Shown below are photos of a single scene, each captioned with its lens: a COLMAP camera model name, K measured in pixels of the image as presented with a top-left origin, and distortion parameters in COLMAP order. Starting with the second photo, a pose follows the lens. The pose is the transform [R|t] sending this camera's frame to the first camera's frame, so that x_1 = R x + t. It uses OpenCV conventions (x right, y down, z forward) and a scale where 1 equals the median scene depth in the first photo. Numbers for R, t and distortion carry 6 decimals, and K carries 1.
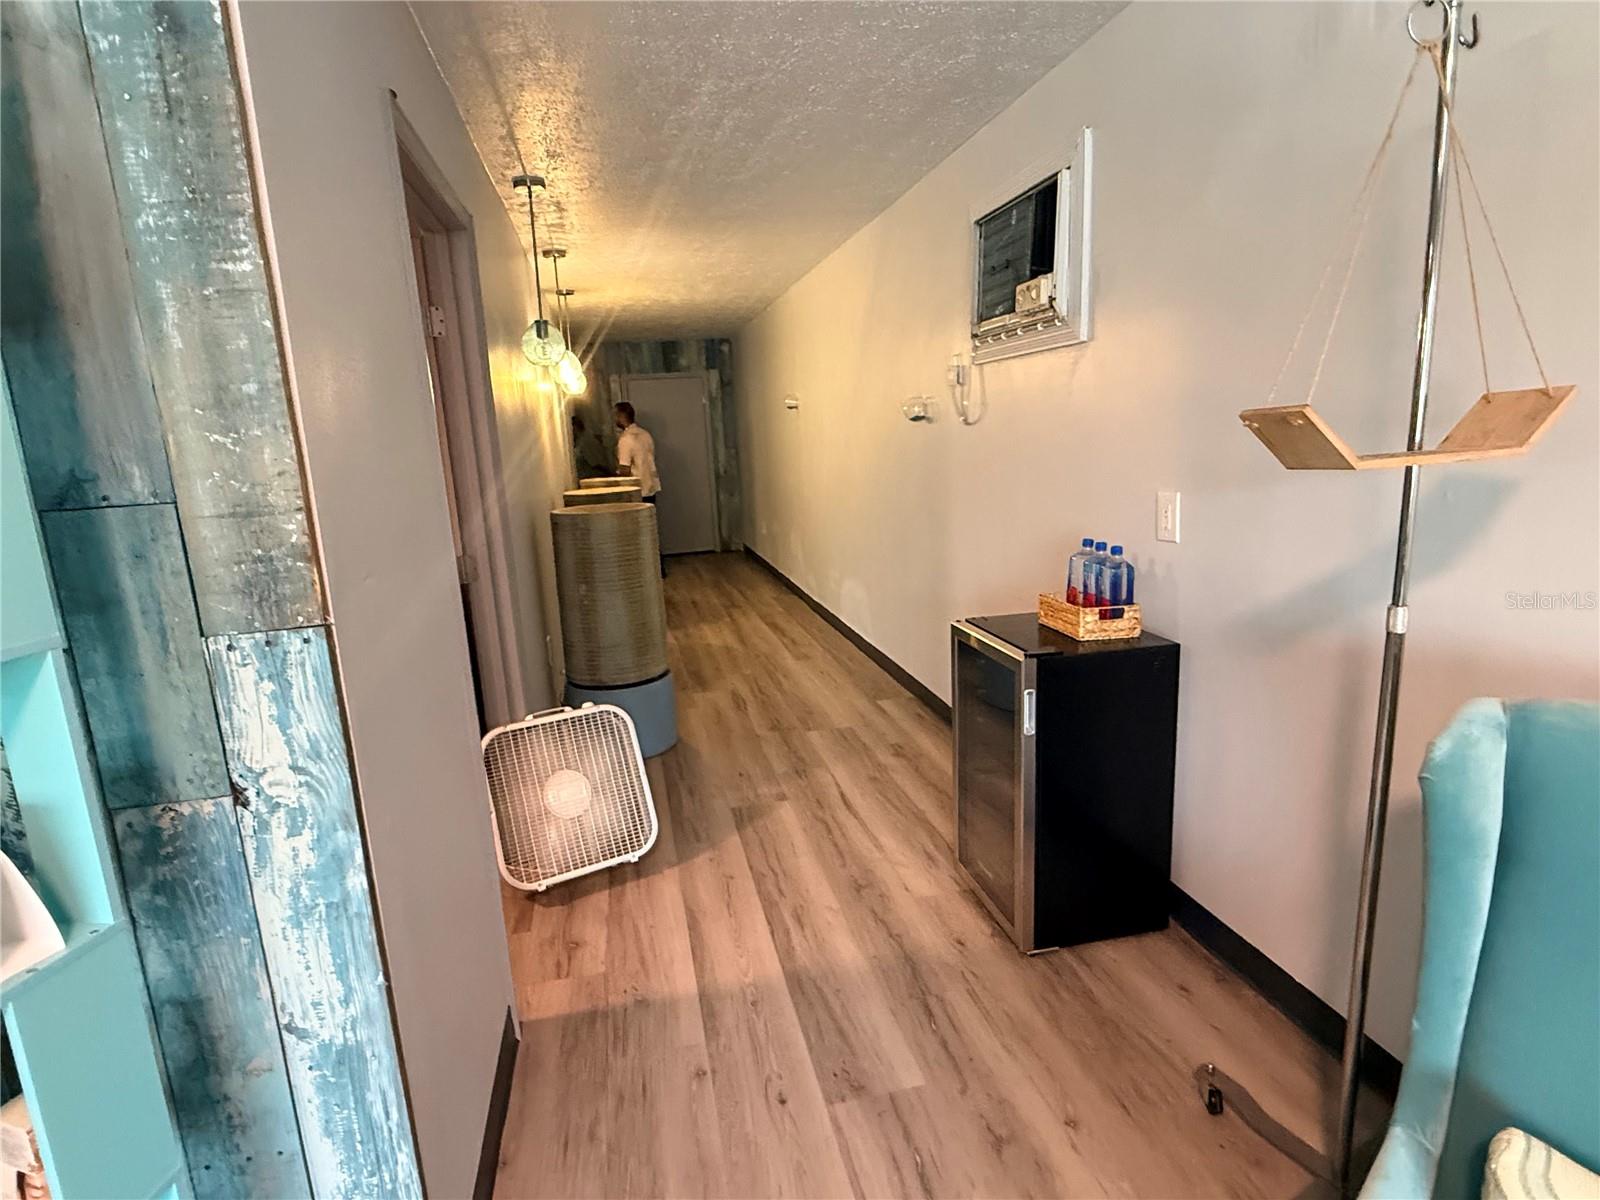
lens RADIAL K [[847.1, 0, 798.2], [0, 847.1, 590.9], [0, 0, 1]] dist [0.002930, -0.000436]
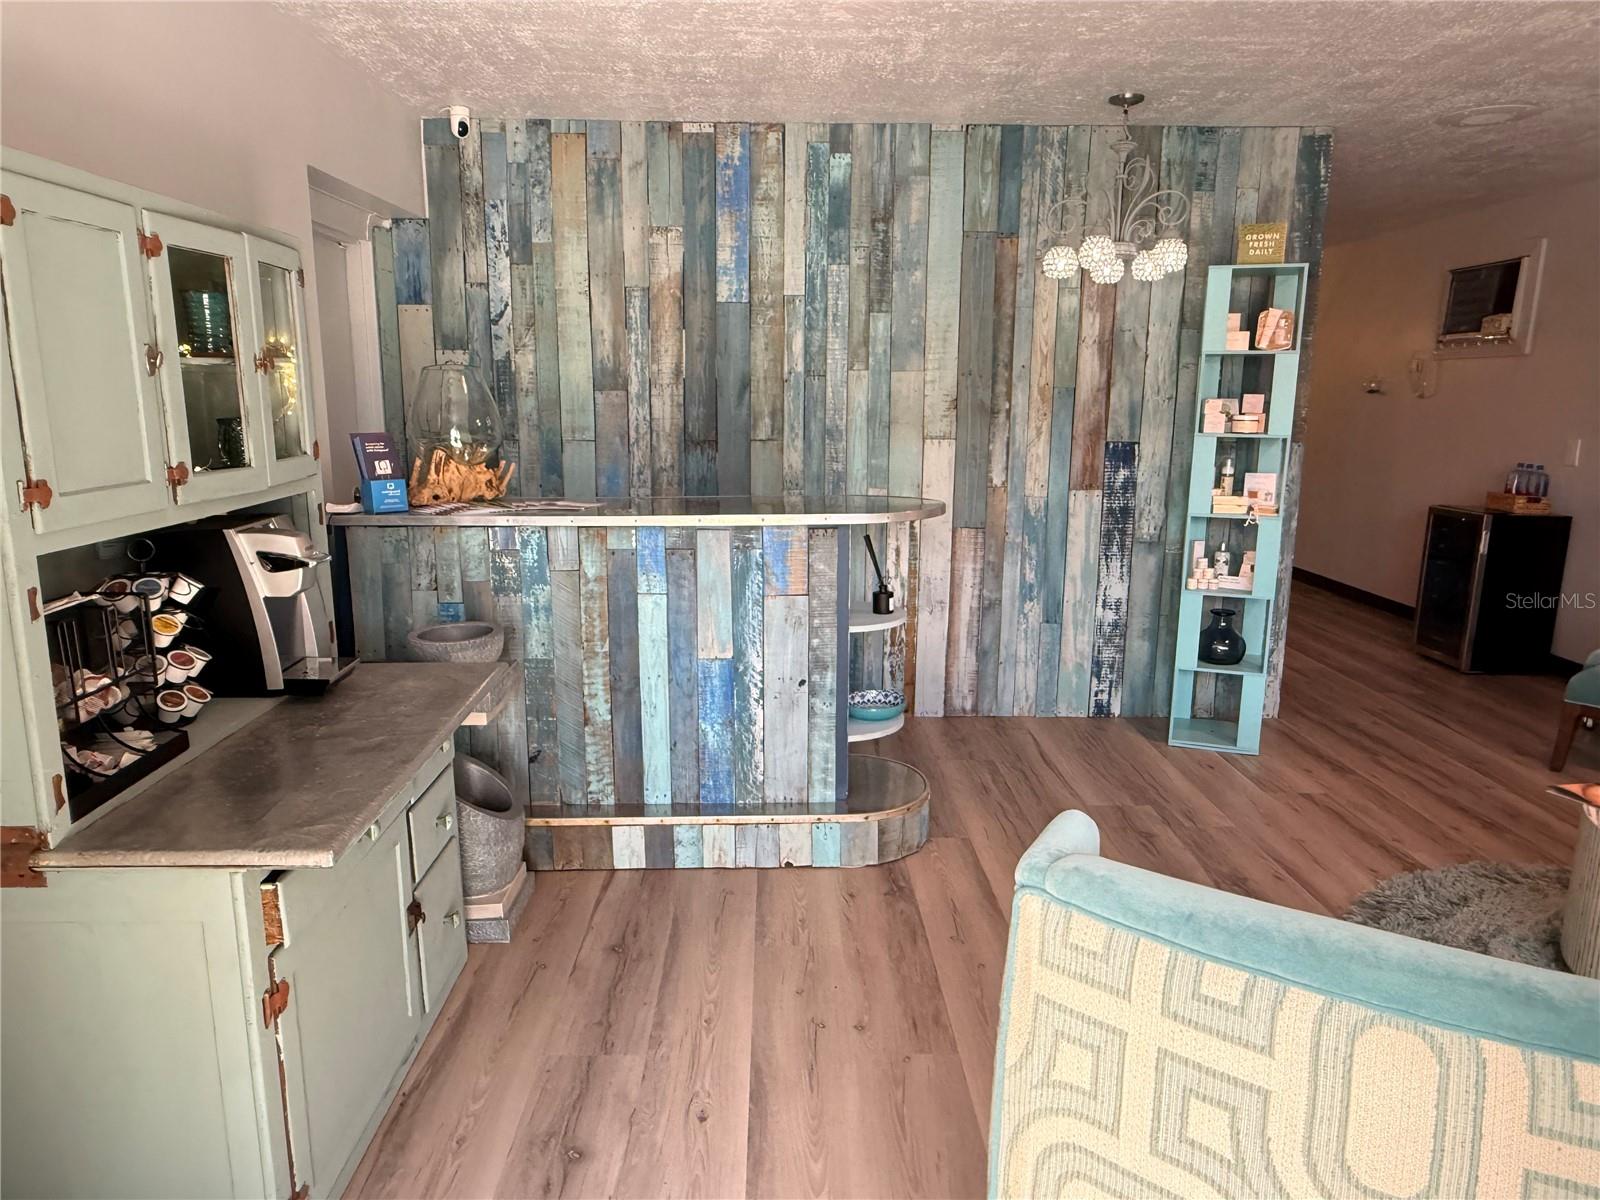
lens RADIAL K [[1048.5, 0, 804.2], [0, 1048.5, 599.4], [0, 0, 1]] dist [-0.000009, 0.000076]
pose [[0.980153, 0.104643, -0.168373, -0.814012], [-0.102833, 0.994508, 0.019459, 0.368712], [0.169485, -0.001759, 0.985531, -1.596632]]
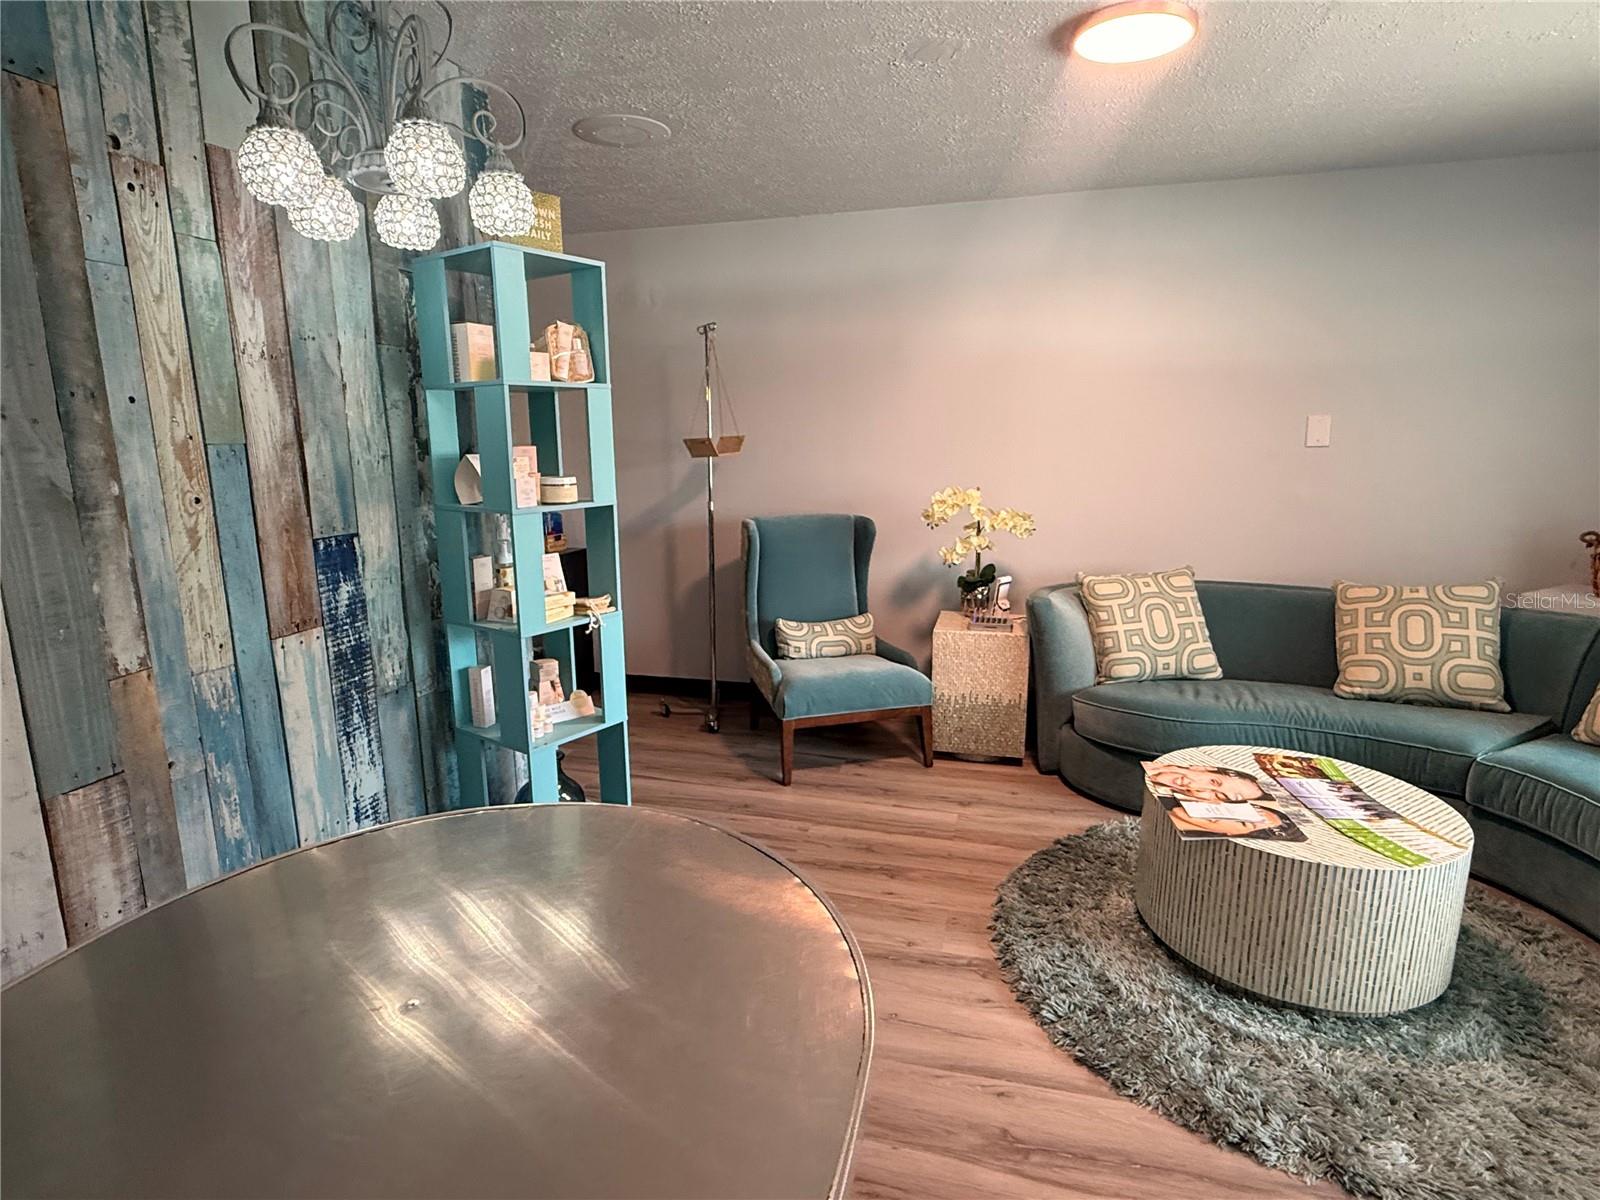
lens RADIAL K [[847.1, 0, 788.3], [0, 847.1, 594.8], [0, 0, 1]] dist [0.002930, -0.000436]
pose [[0.470727, -0.112370, 0.875094, -1.148768], [0.152829, 0.987247, 0.044562, 0.155110], [-0.868941, 0.112763, 0.481898, -0.450058]]
